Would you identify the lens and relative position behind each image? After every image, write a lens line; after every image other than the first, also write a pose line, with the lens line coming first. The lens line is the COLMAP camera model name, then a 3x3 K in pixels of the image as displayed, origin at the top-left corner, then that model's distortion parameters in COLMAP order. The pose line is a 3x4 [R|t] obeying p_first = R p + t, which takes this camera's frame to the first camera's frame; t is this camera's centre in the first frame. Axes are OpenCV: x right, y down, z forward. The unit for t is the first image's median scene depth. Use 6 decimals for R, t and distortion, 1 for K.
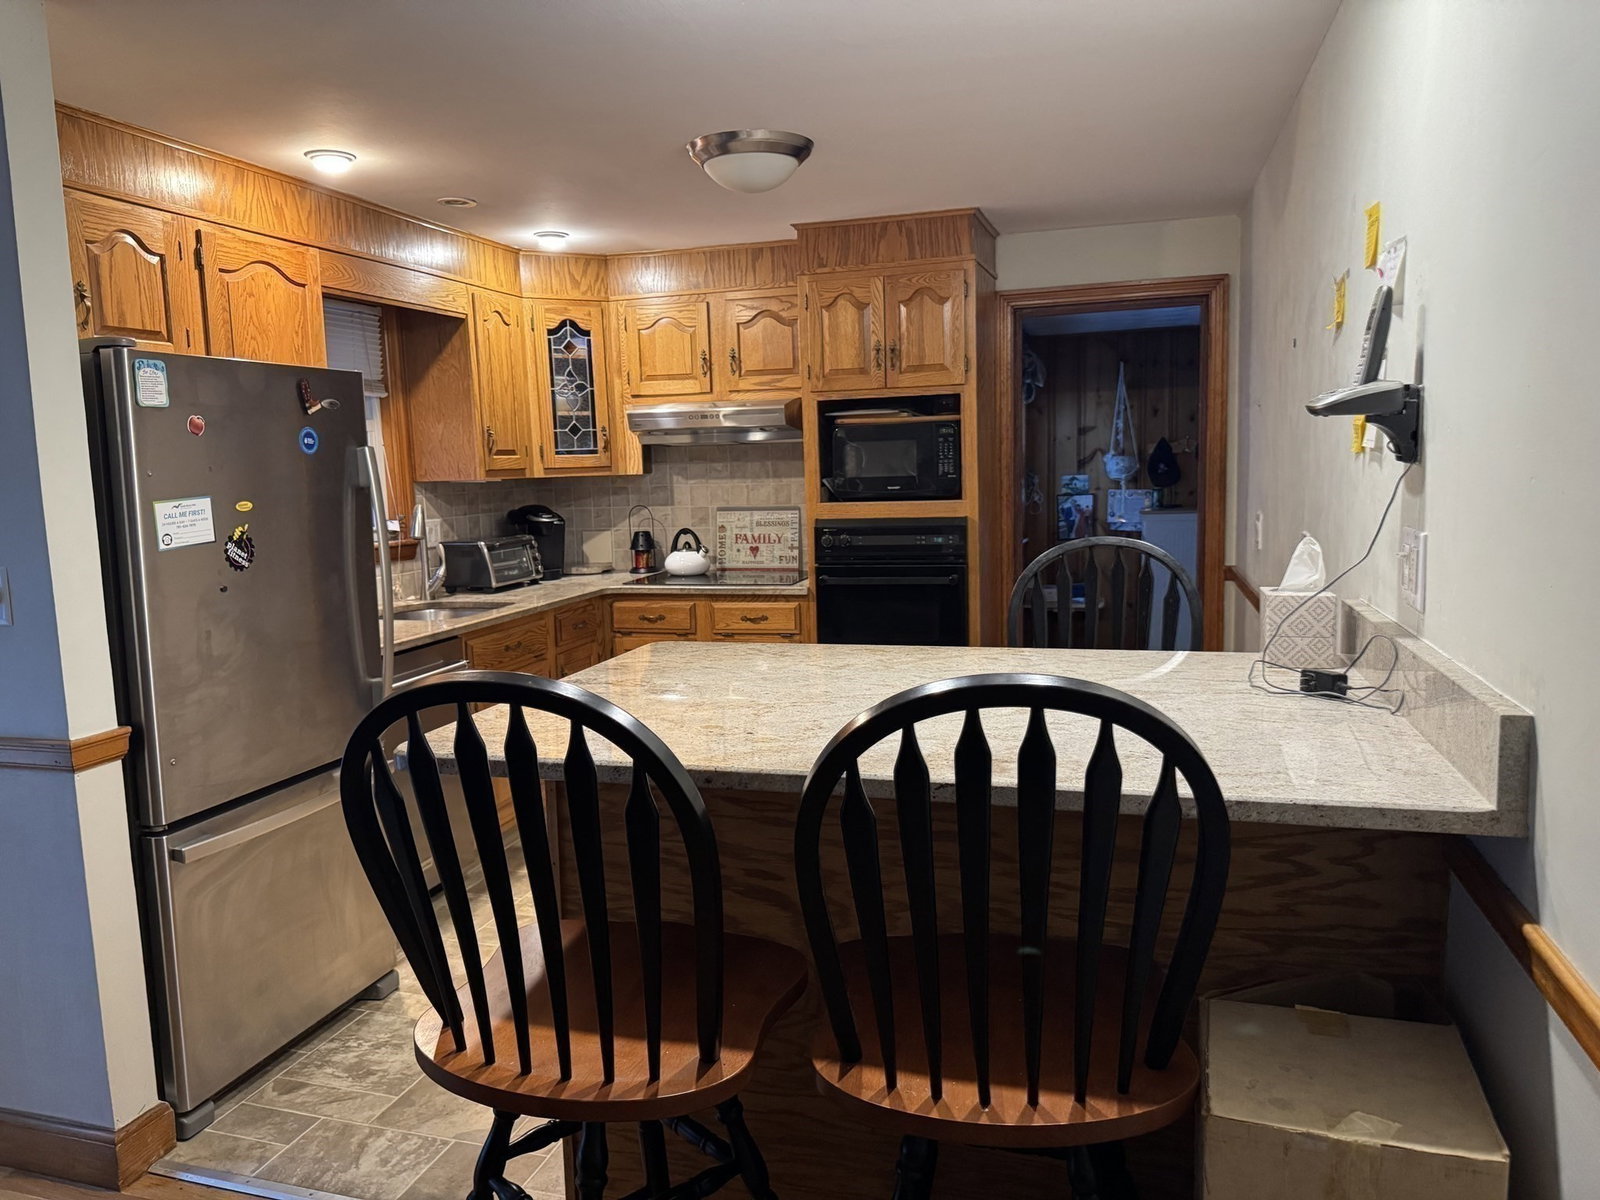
lens RADIAL K [[1109.4, 0, 806.5], [0, 1109.4, 606.3], [0, 0, 1]] dist [0.040638, -0.002483]
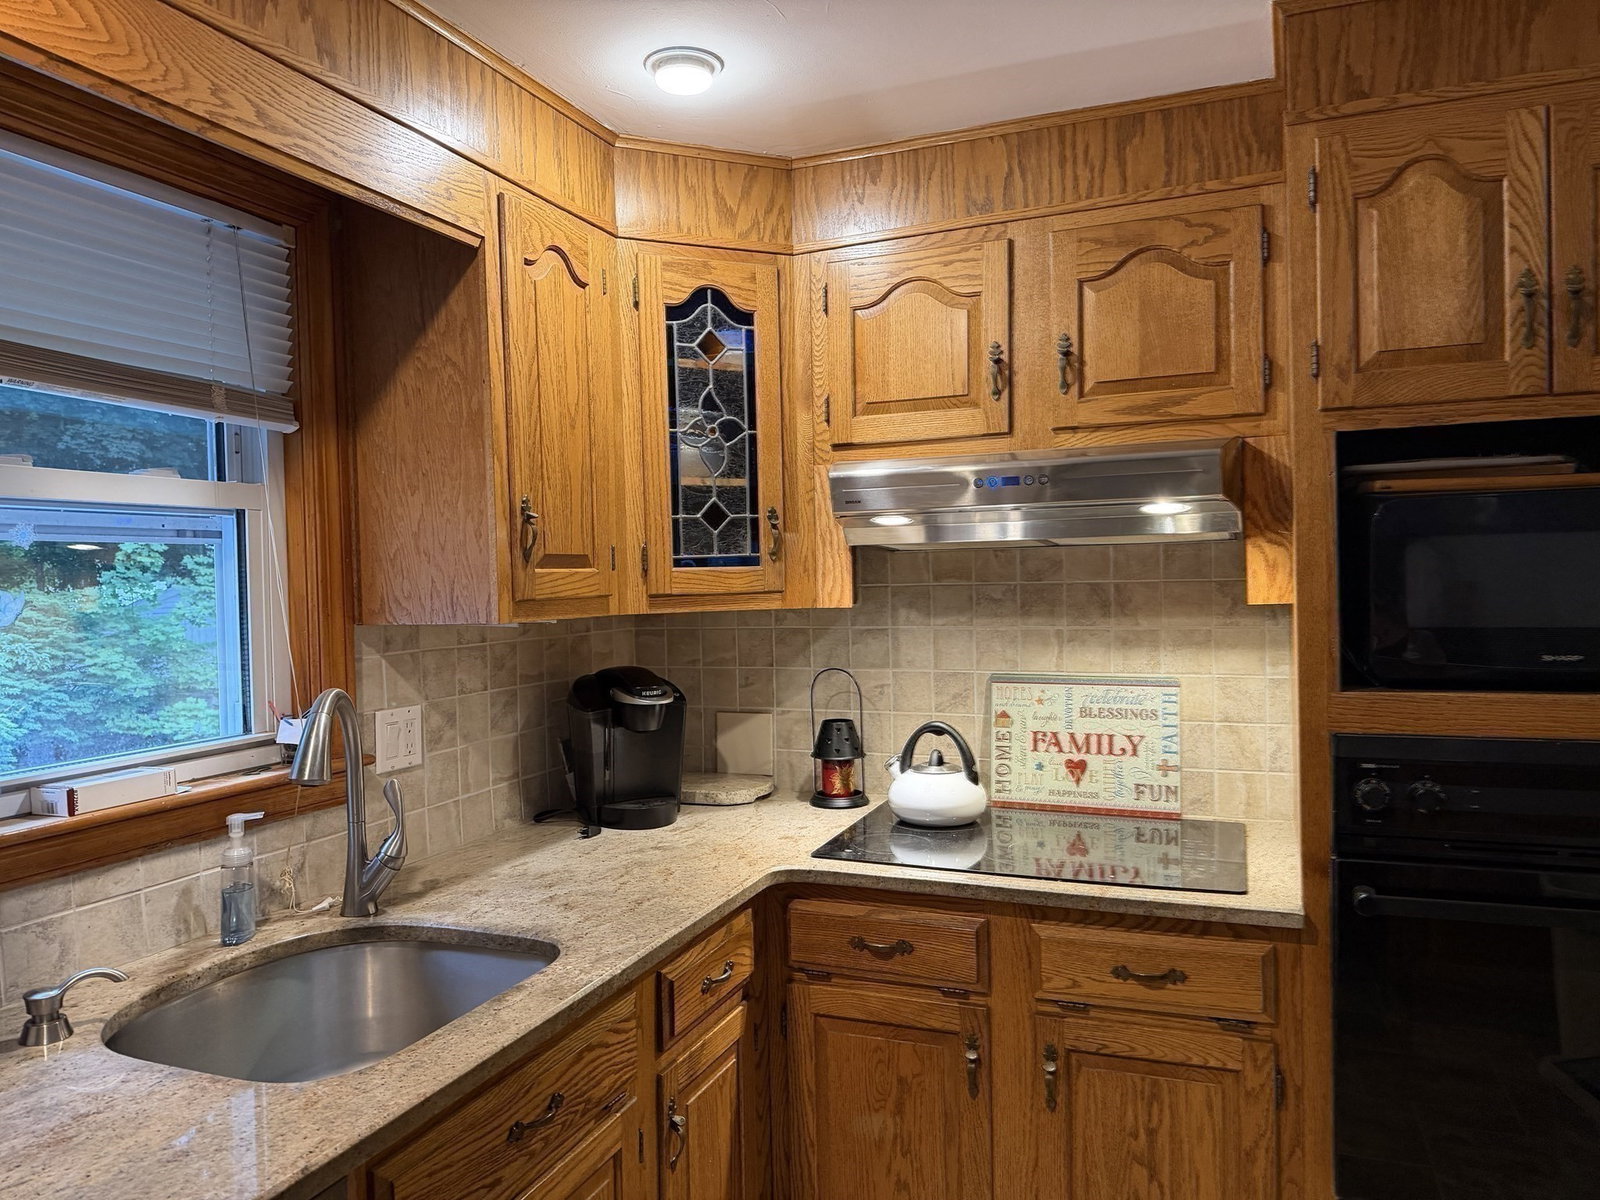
lens RADIAL K [[1104.5, 0, 799.7], [0, 1104.5, 597.5], [0, 0, 1]] dist [0.007452, -0.007732]
pose [[0.994669, 0.009988, -0.102637, -0.124907], [-0.021289, 0.993747, -0.109610, -0.073413], [0.100901, 0.111211, 0.988661, 0.547264]]
